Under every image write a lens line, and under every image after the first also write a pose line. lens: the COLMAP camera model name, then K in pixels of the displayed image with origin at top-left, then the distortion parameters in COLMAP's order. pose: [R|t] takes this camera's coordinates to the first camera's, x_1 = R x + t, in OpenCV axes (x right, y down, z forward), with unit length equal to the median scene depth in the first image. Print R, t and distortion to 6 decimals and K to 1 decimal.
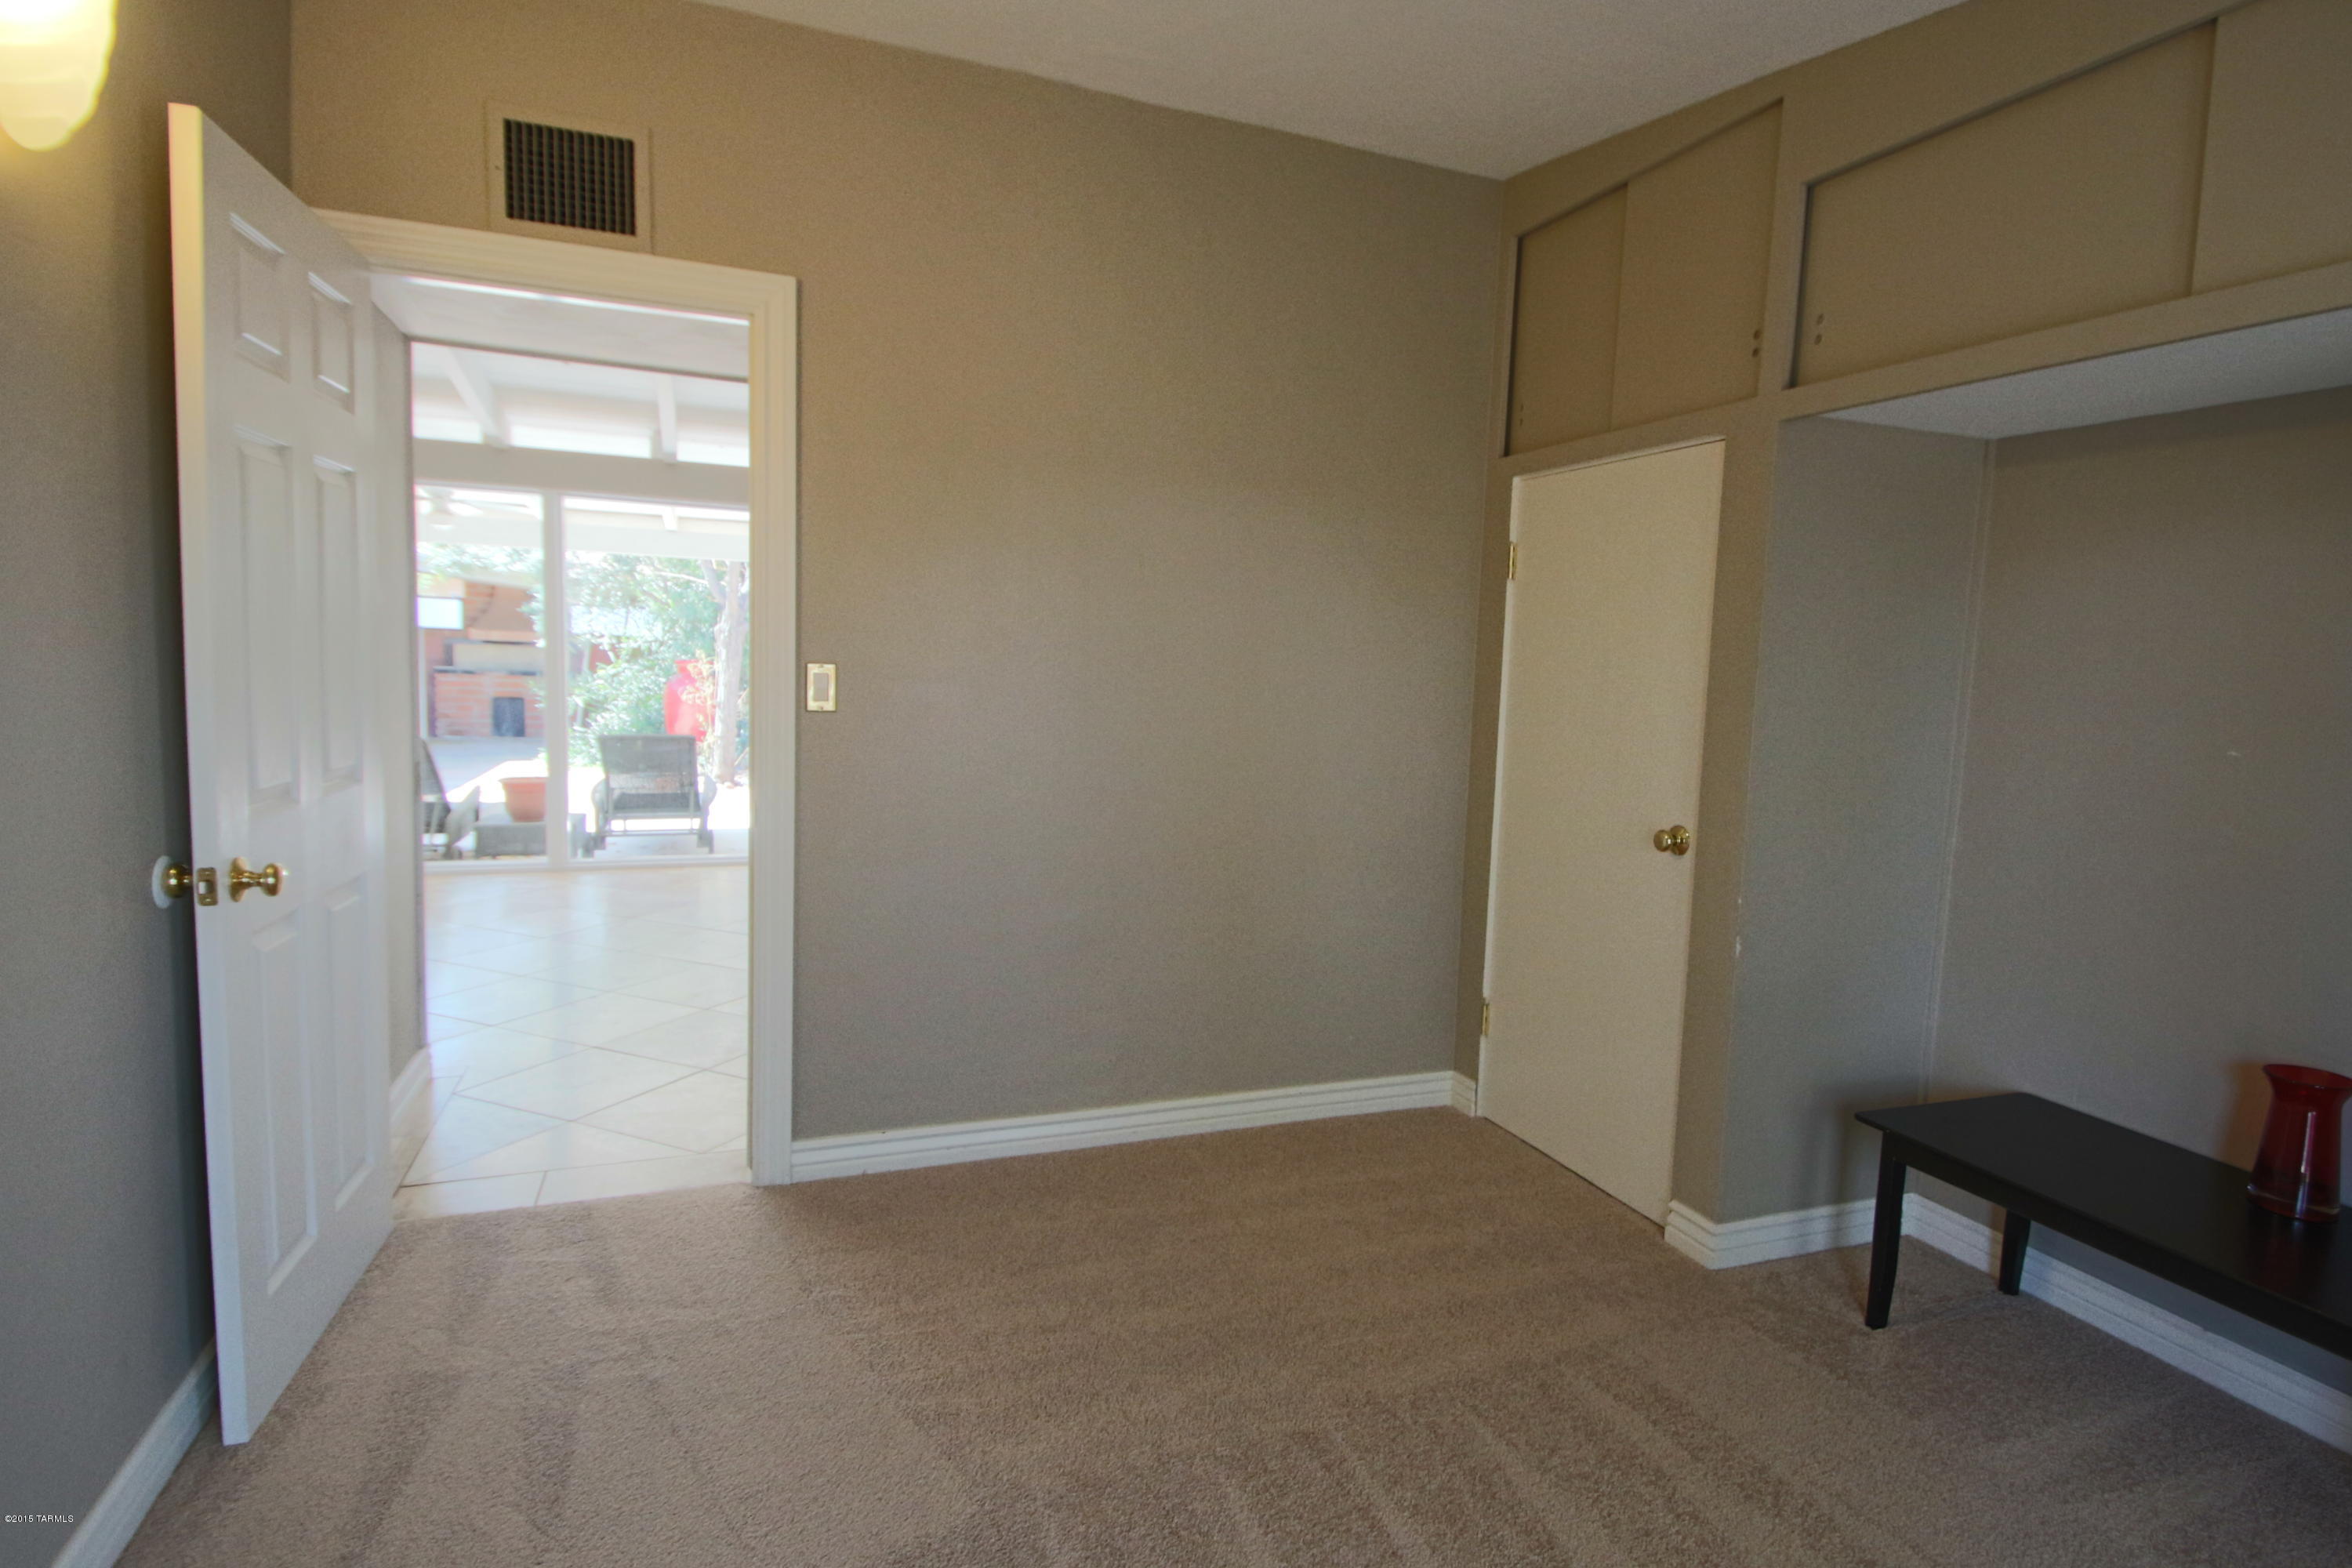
lens RADIAL K [[1217.4, 0, 1214.5], [0, 1217.4, 781.2], [0, 0, 1]] dist [0.014273, -0.018074]
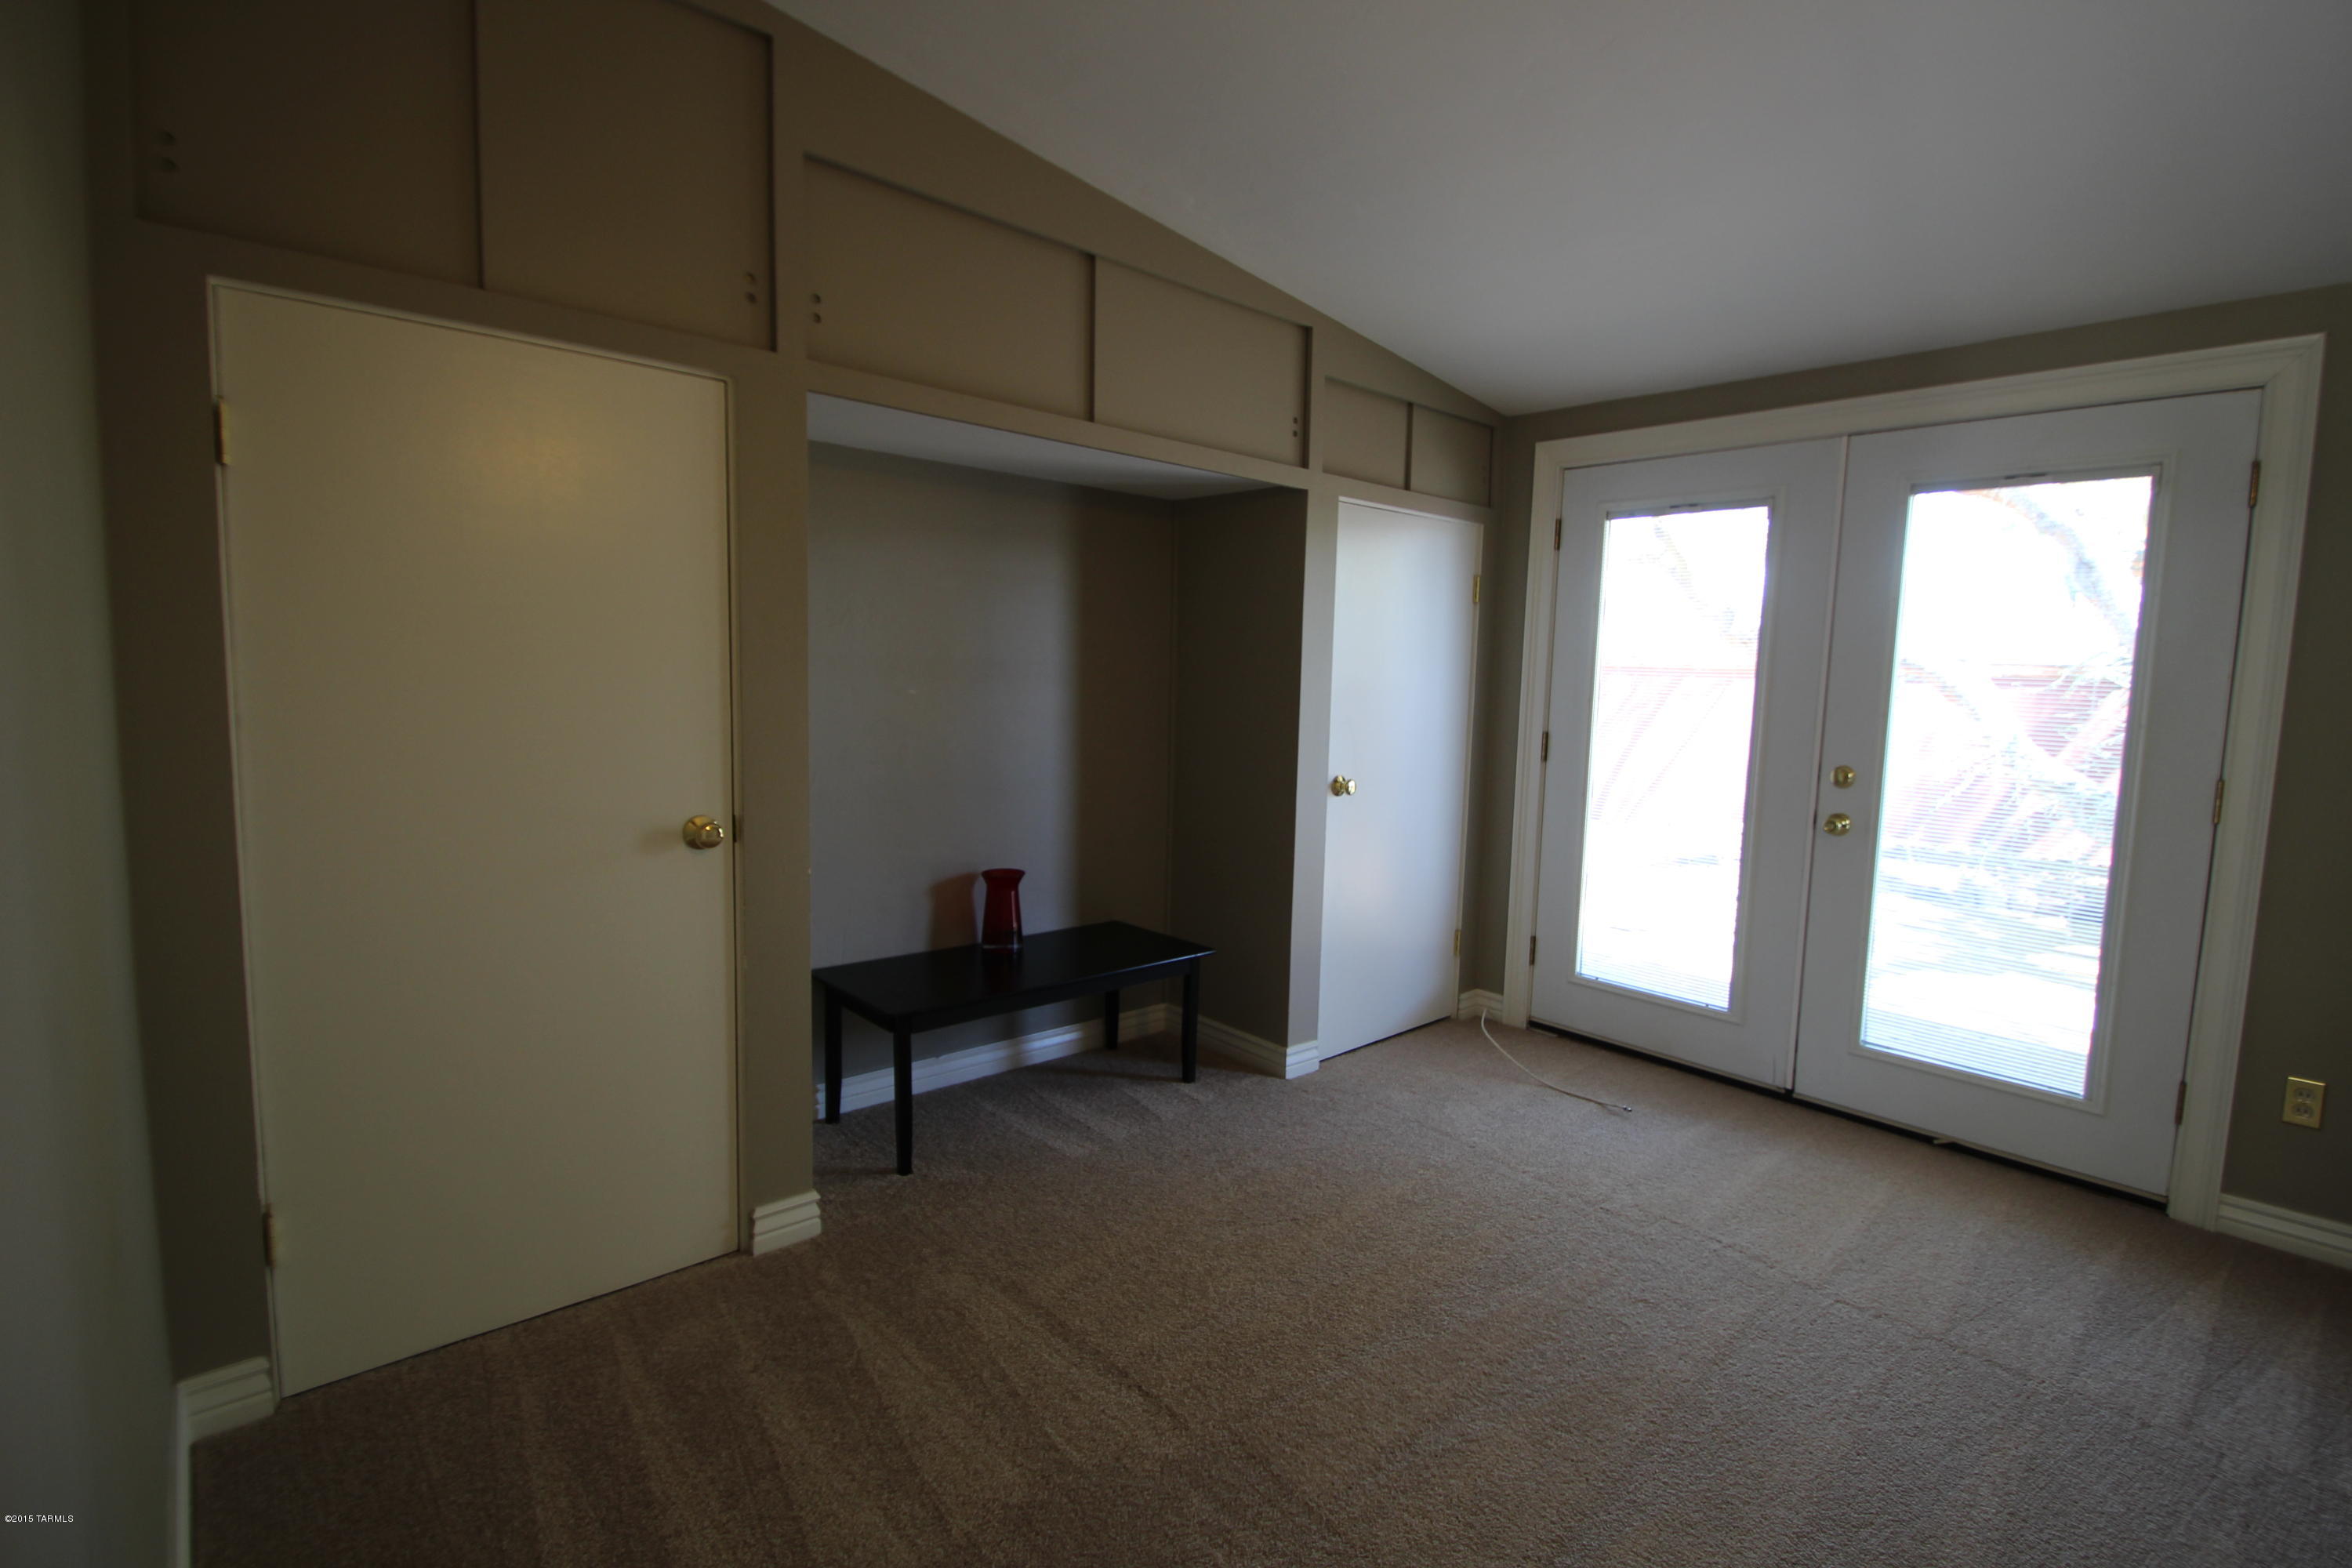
lens RADIAL K [[1072.7, 0, 1176.0], [0, 1072.7, 784.0], [0, 0, 1]] dist [-0.027406, -0.000045]
pose [[-0.331514, -0.142979, 0.932553, -0.462876], [0.060469, 0.983197, 0.172240, -0.102311], [-0.941510, 0.113491, -0.317298, 0.958893]]
